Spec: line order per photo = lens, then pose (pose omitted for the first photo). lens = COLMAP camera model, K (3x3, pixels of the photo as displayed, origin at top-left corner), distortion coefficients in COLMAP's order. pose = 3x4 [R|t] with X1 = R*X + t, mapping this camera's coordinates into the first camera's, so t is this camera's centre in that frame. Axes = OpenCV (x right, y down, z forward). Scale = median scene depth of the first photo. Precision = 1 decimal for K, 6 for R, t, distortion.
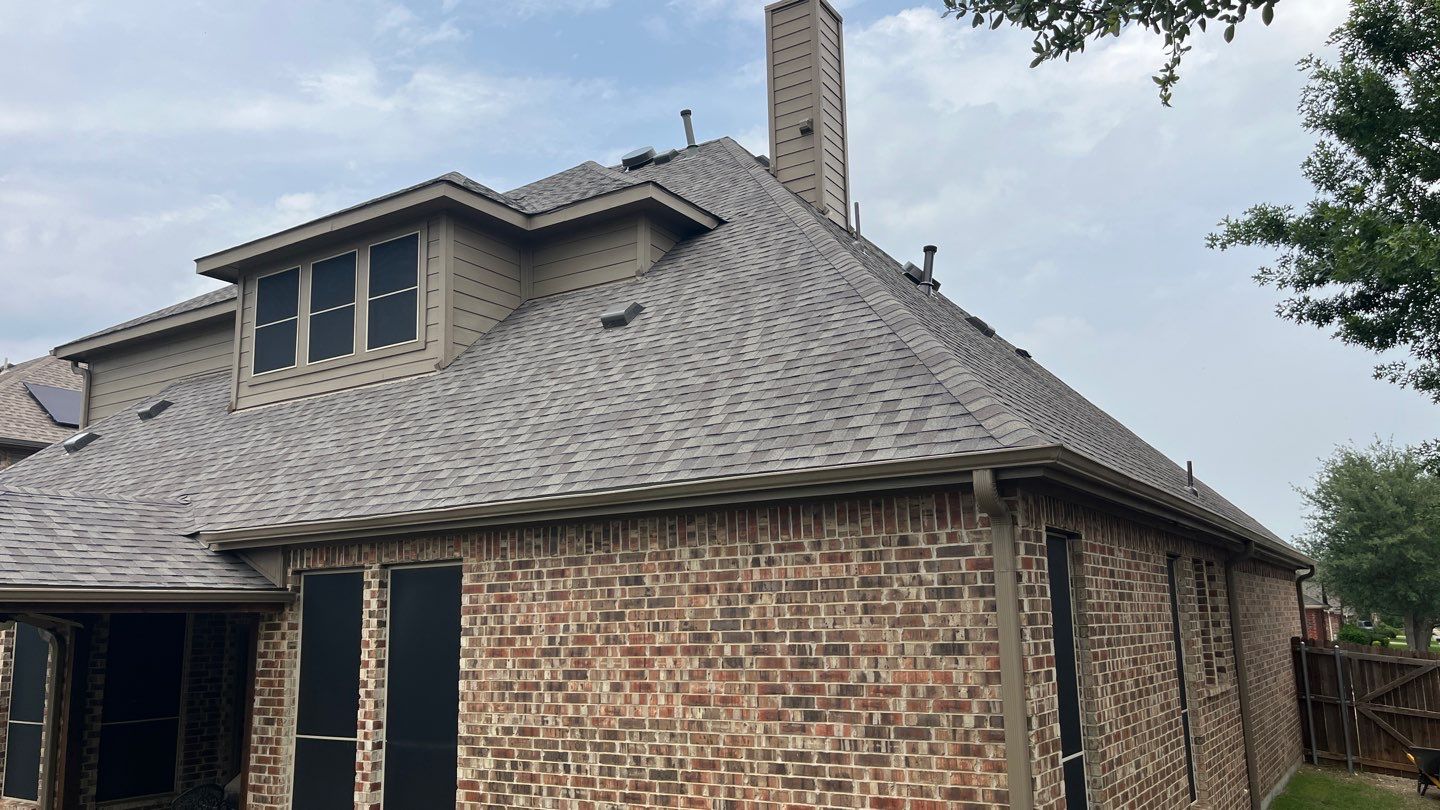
lens RADIAL K [[1109.4, 0, 712.3], [0, 1109.4, 414.5], [0, 0, 1]] dist [0.052455, -0.027725]
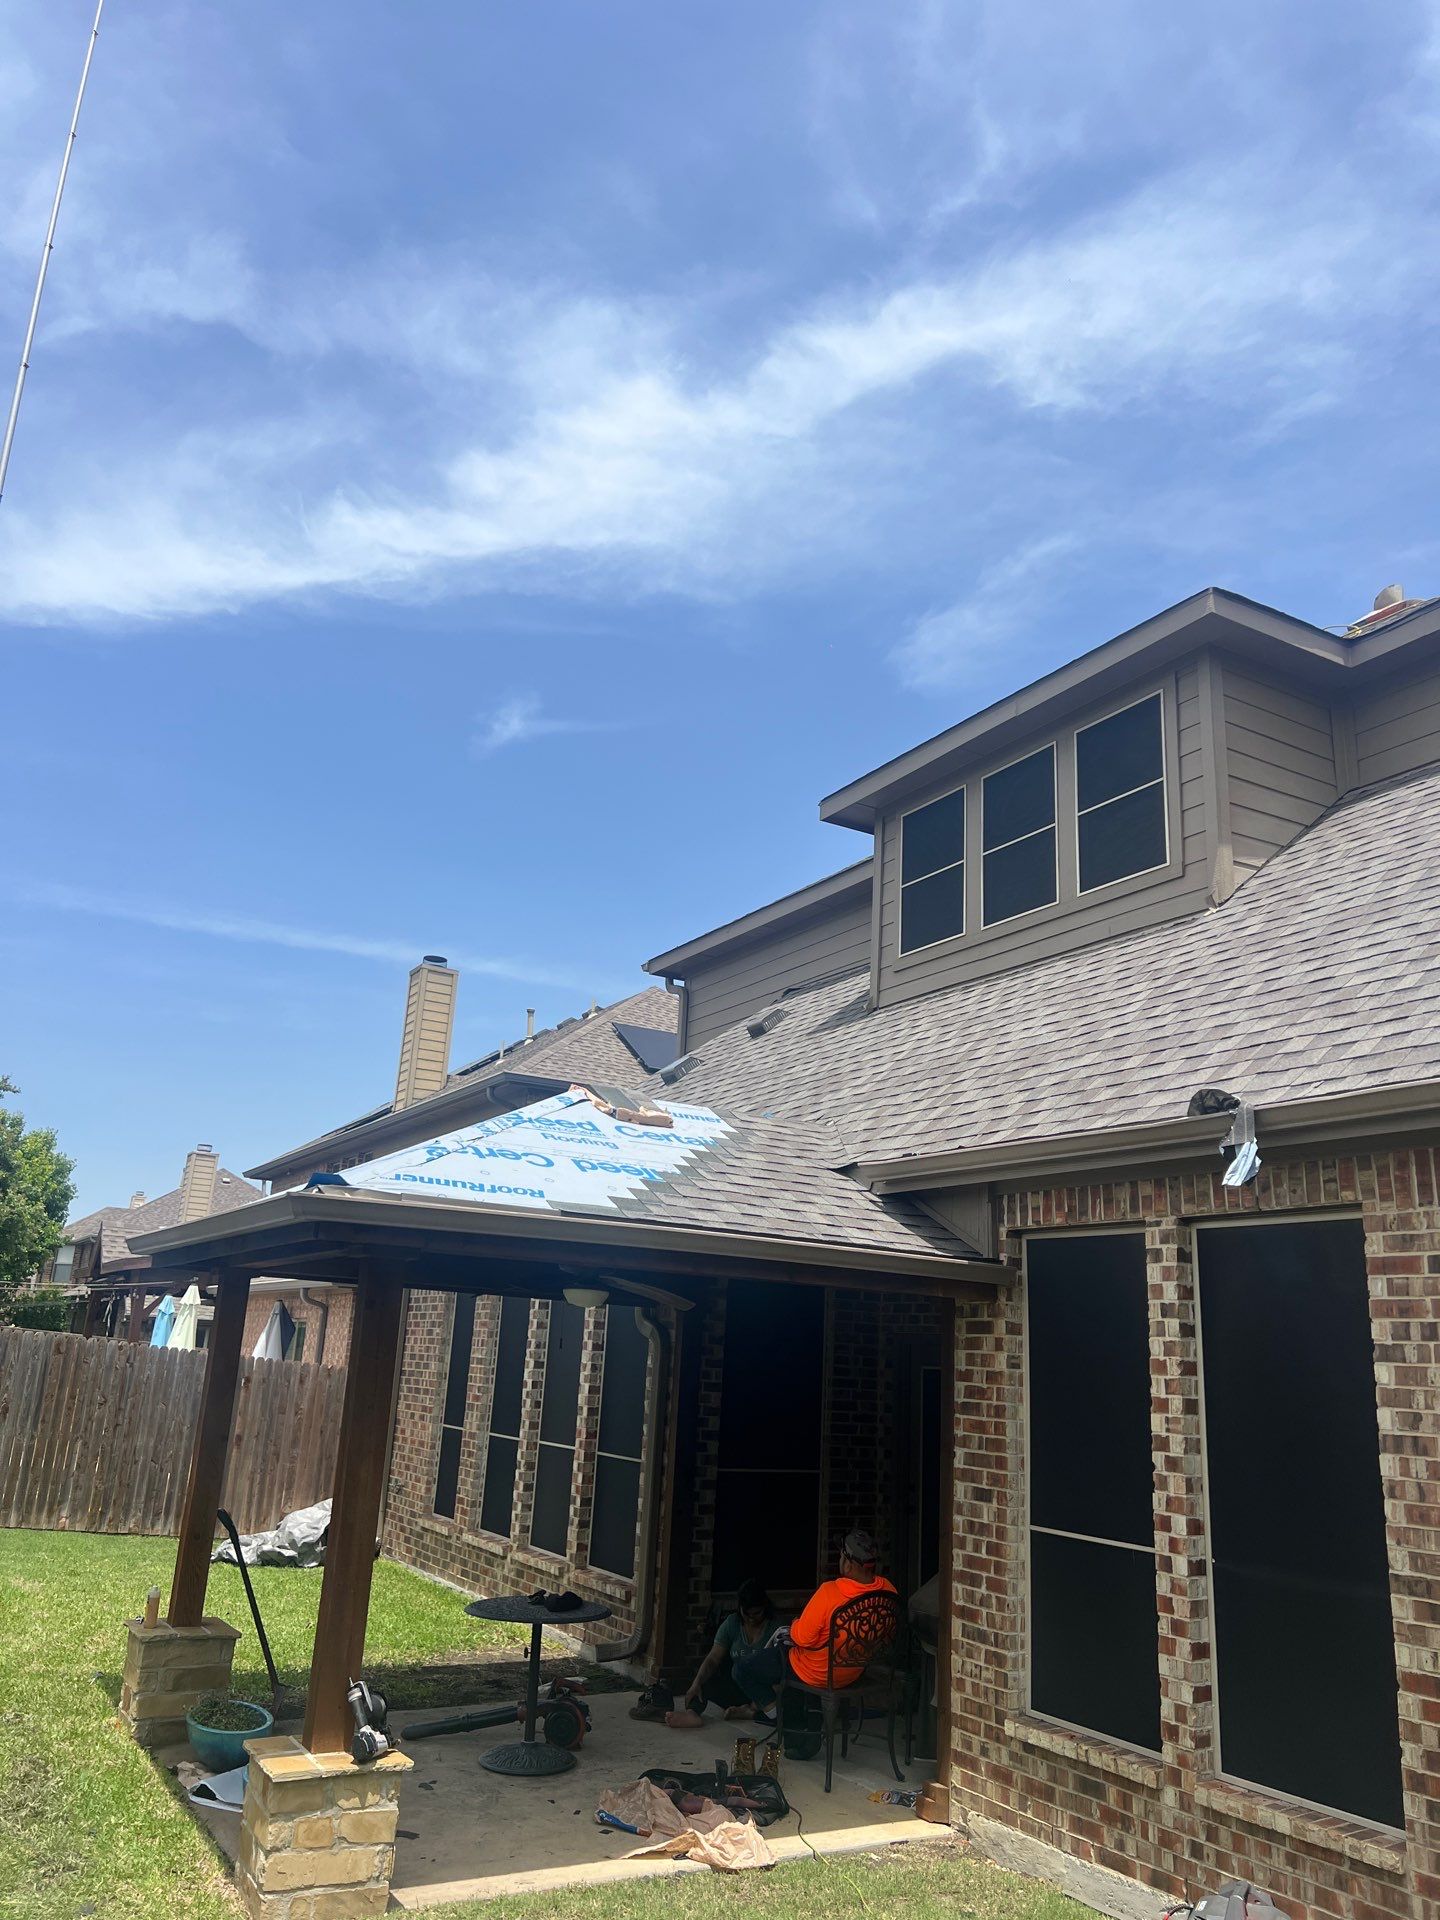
lens RADIAL K [[1428.7, 0, 720.0], [0, 1428.7, 951.8], [0, 0, 1]] dist [0.043962, -0.035378]
pose [[0.891159, -0.061792, -0.449464, -0.164877], [0.012561, 0.993662, -0.111704, 0.077243], [0.453518, 0.093900, 0.886287, 0.257201]]
